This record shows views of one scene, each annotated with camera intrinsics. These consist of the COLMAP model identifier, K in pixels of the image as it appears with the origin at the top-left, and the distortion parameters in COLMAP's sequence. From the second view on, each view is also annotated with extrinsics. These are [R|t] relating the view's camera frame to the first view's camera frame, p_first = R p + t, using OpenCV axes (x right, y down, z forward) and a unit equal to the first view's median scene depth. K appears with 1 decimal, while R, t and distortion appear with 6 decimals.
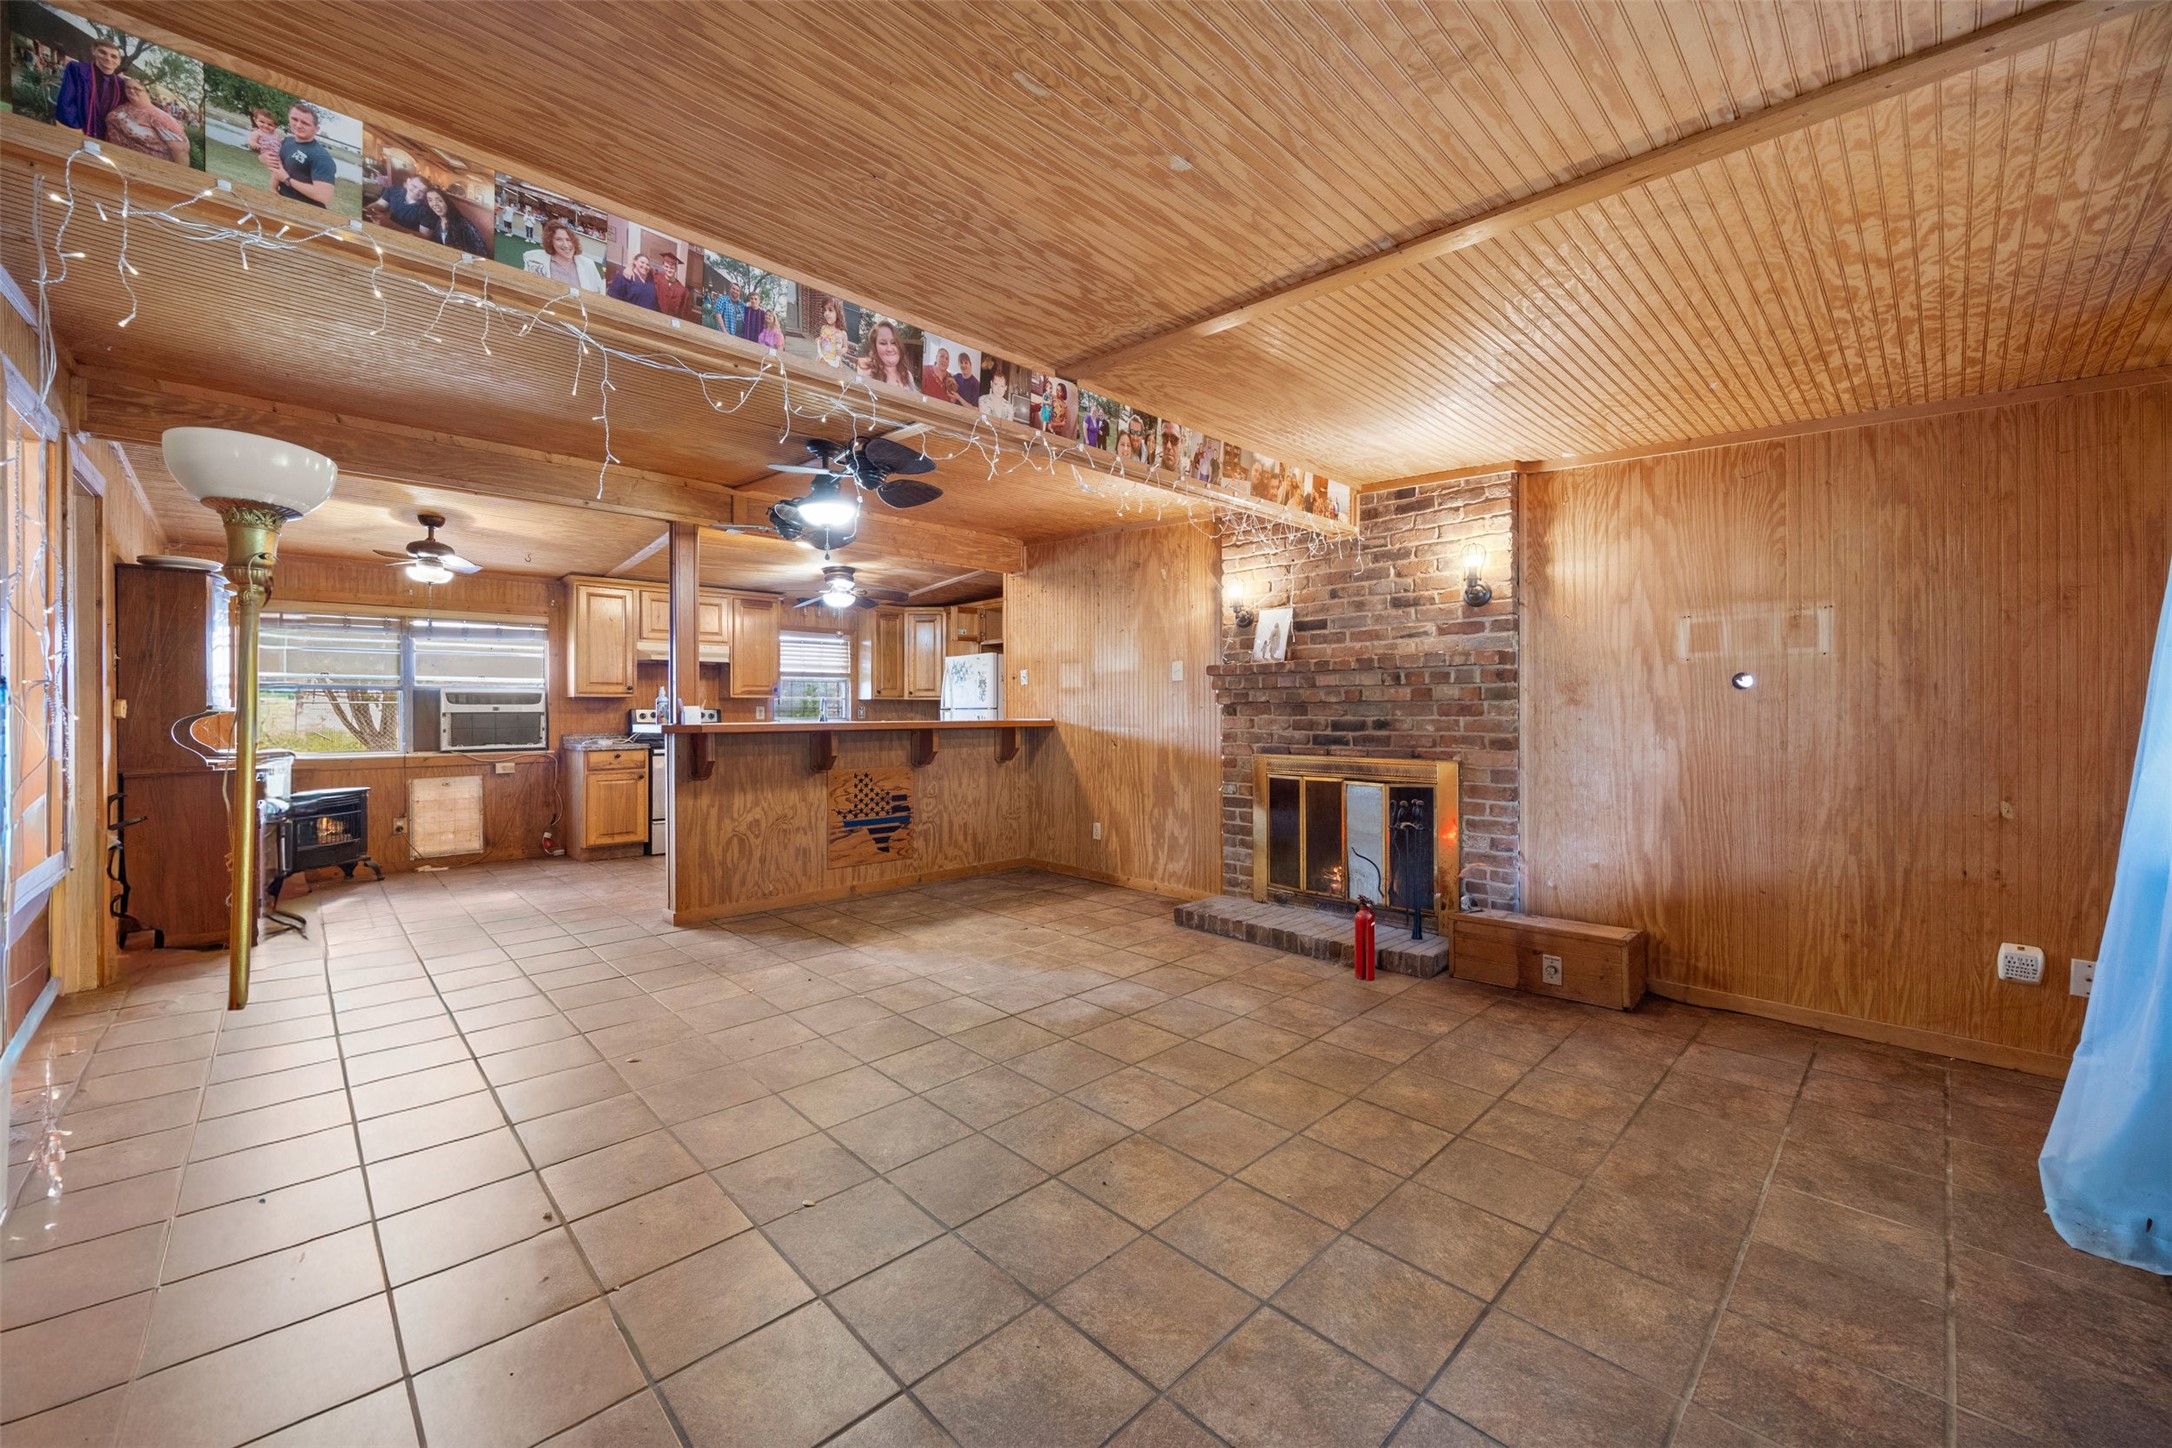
lens RADIAL K [[828.2, 0, 1078.5], [0, 828.2, 715.9], [0, 0, 1]] dist [-0.004064, 0.000080]
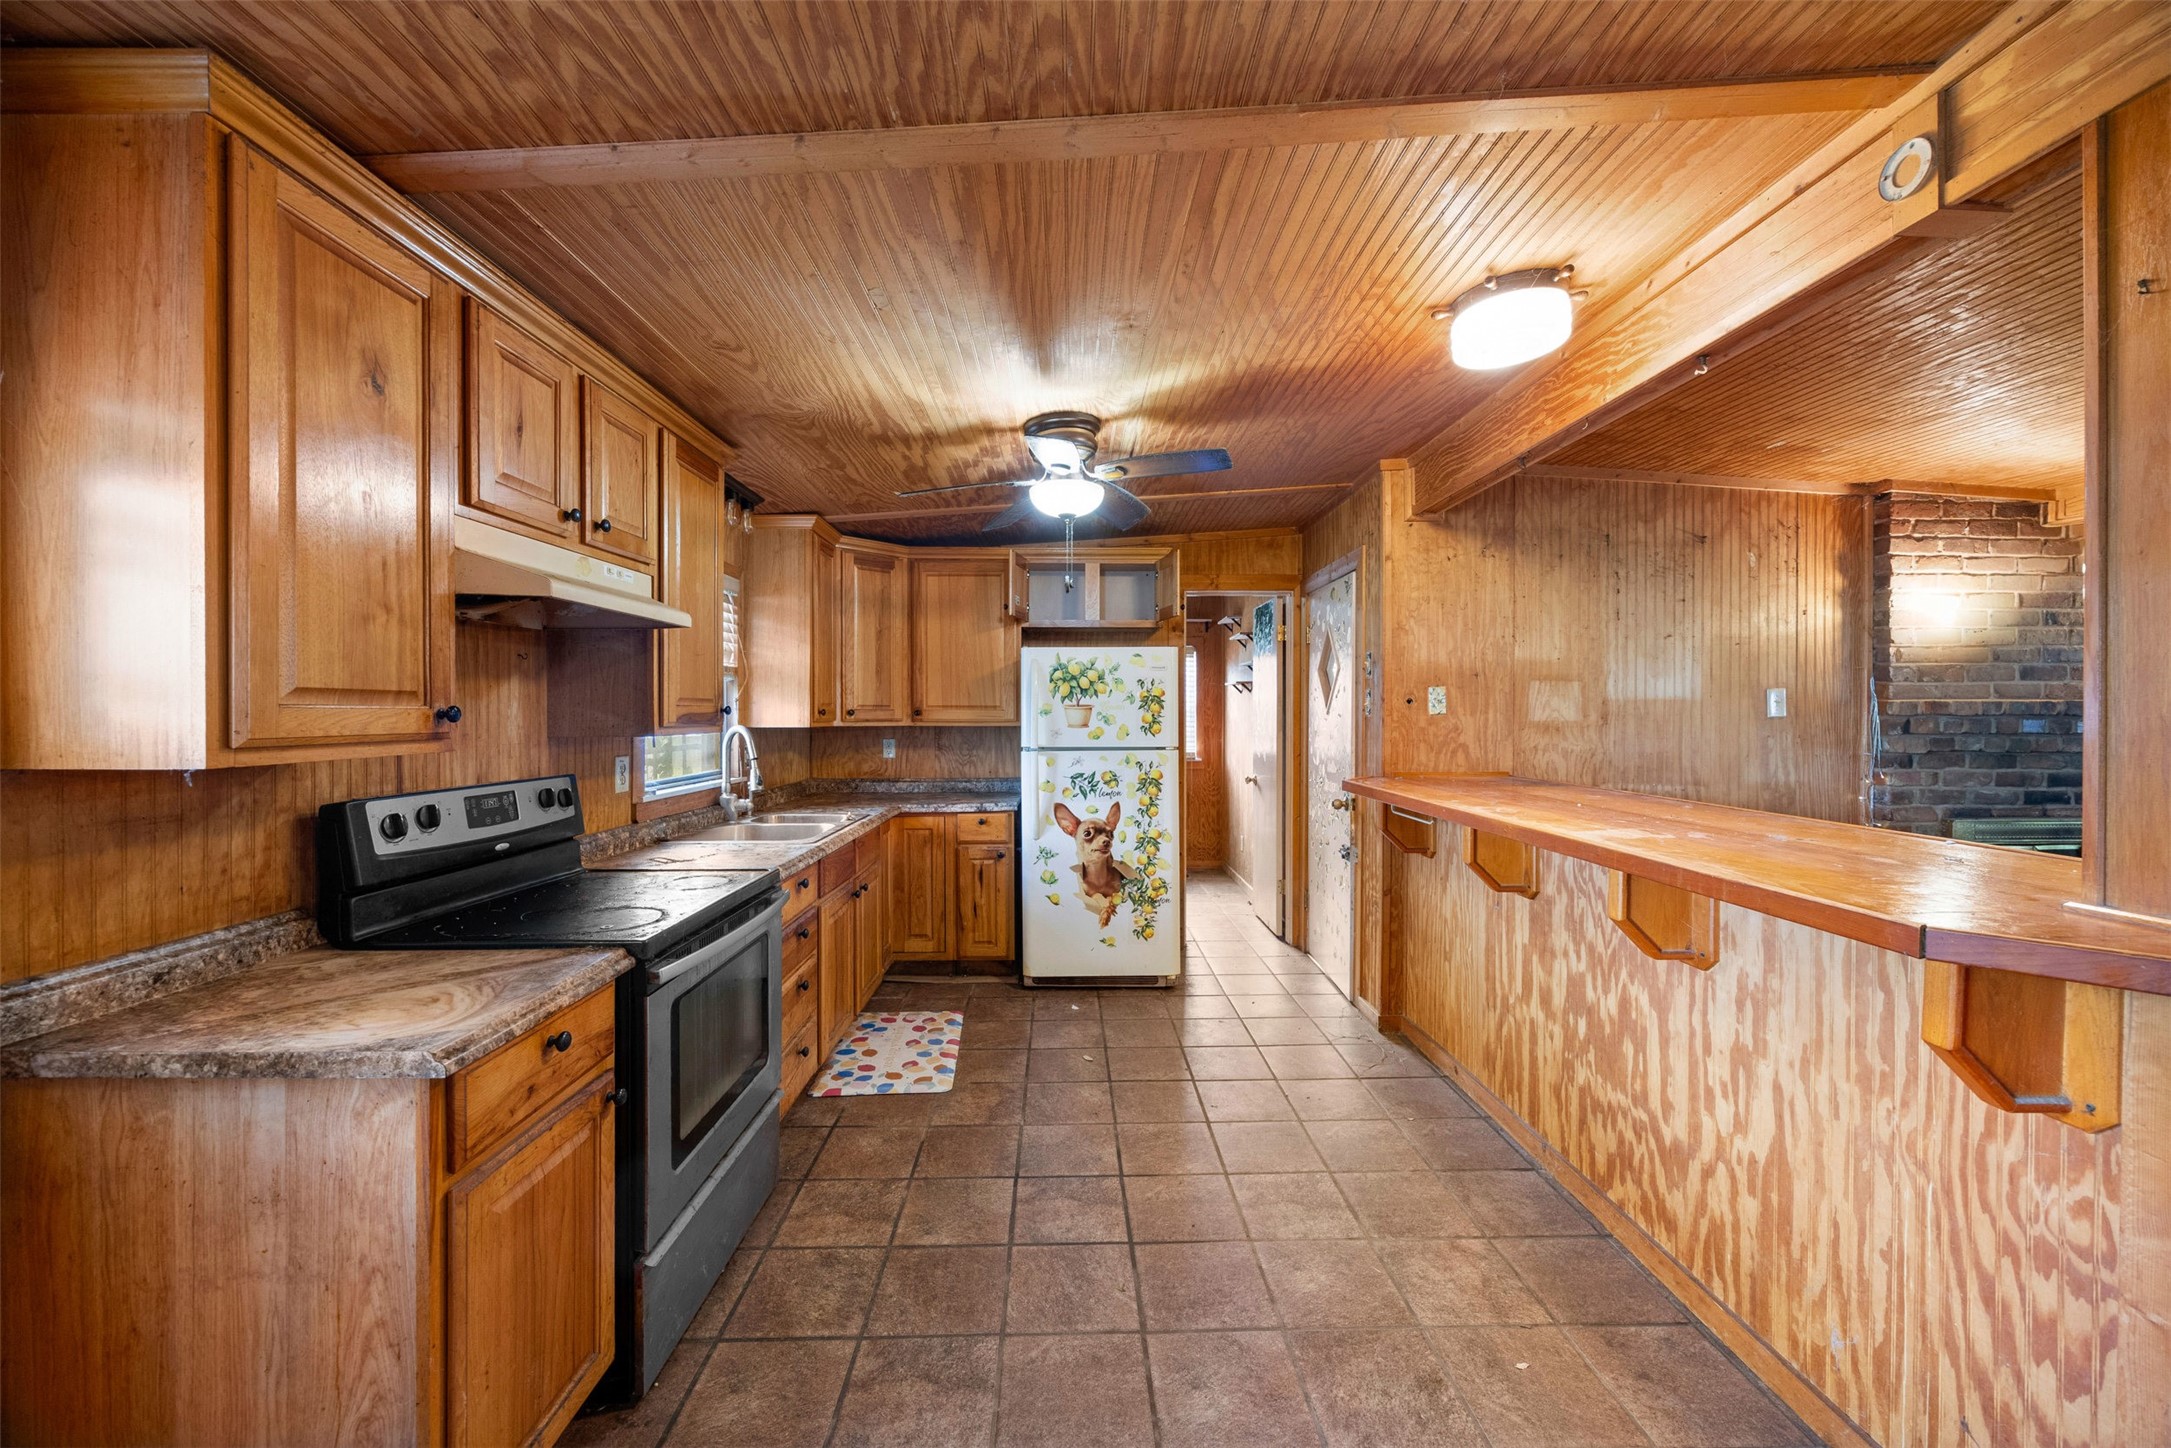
lens RADIAL K [[827.8, 0, 1080.8], [0, 827.8, 716.6], [0, 0, 1]] dist [-0.004064, 0.000080]
pose [[0.680720, -0.001957, 0.732541, -0.994764], [0.000574, 0.999998, 0.002138, -0.056428], [-0.732543, -0.001035, 0.680720, 1.214279]]
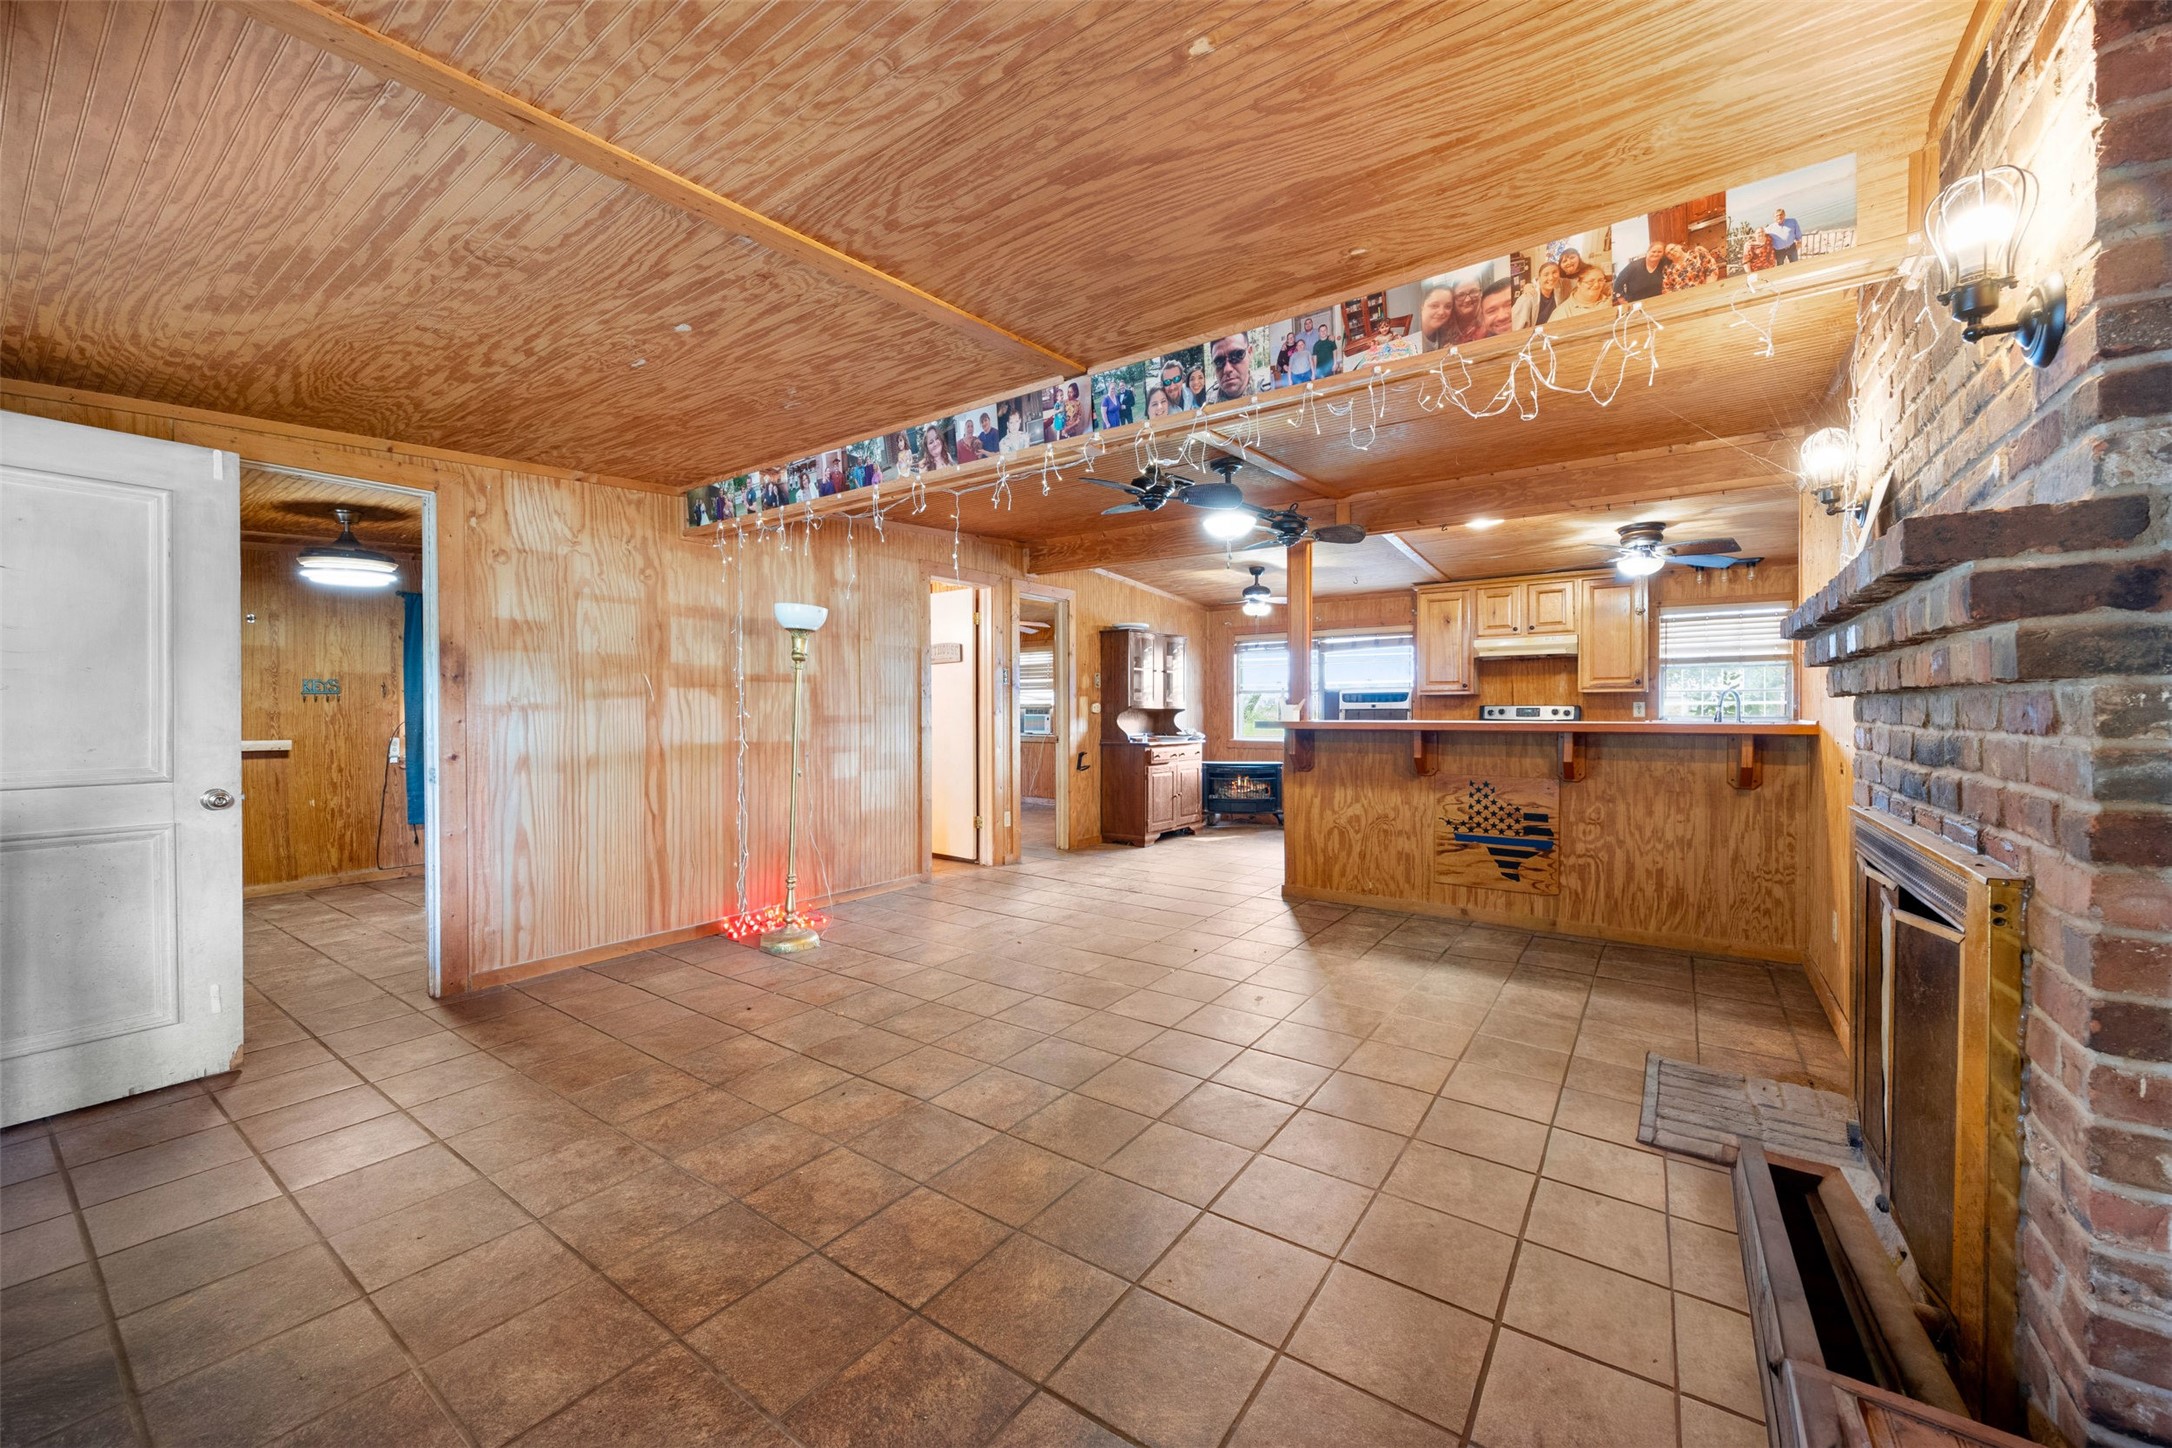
lens RADIAL K [[828.2, 0, 1076.5], [0, 828.2, 718.3], [0, 0, 1]] dist [-0.004064, 0.000080]
pose [[0.183340, 0.012969, -0.982964, 0.655249], [-0.002790, 0.999916, 0.012672, -0.007716], [0.983046, 0.000420, 0.183361, 0.558507]]
